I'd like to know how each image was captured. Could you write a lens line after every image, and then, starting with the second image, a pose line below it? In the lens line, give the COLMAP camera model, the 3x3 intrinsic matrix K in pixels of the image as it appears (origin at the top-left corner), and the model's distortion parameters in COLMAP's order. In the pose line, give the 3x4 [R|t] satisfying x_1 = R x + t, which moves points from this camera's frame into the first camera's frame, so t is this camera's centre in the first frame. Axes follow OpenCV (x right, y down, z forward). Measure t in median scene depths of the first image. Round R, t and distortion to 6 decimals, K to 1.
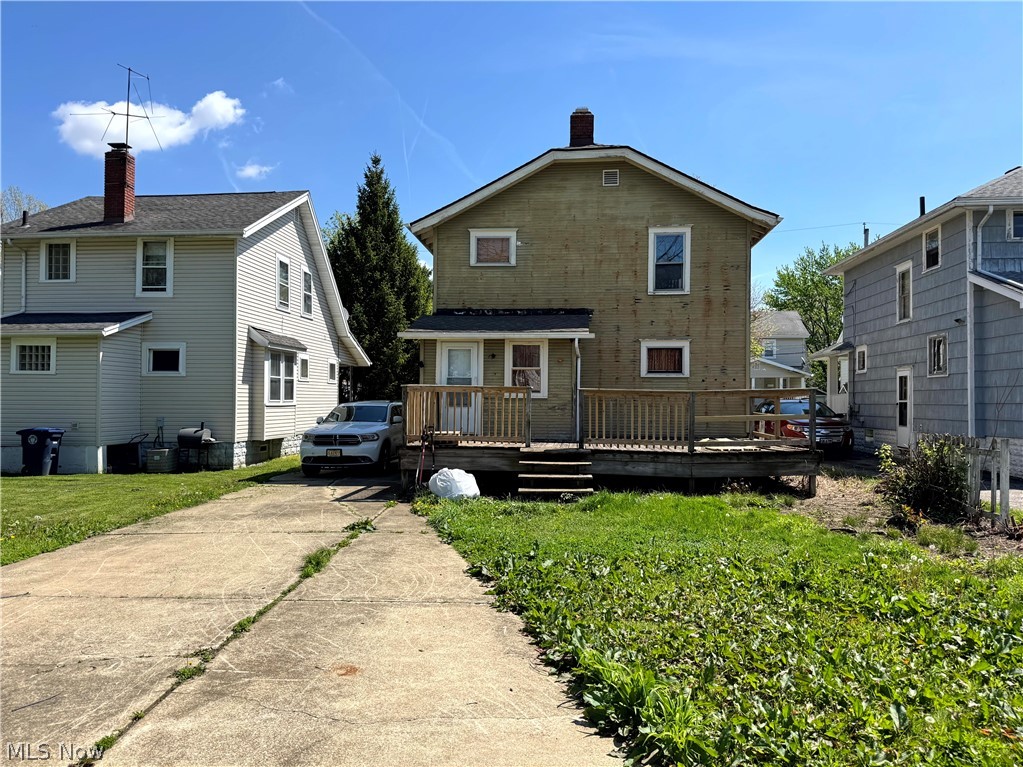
lens RADIAL K [[724.5, 0, 511.5], [0, 724.5, 383.5], [0, 0, 1]] dist [0.119853, -0.185471]
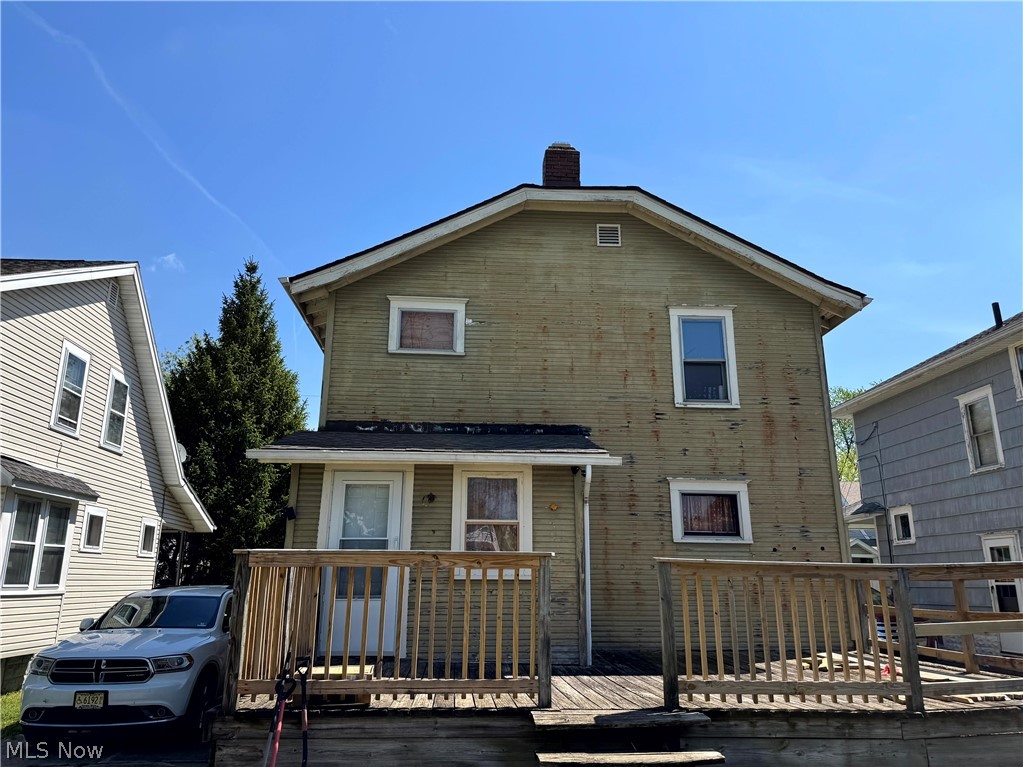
lens RADIAL K [[724.5, 0, 511.5], [0, 724.5, 383.5], [0, 0, 1]] dist [0.119853, -0.185471]
pose [[0.986874, 0.040043, 0.156449, -0.049745], [-0.001880, 0.971554, -0.236810, 0.006789], [-0.161481, 0.233407, 0.958877, 0.411623]]
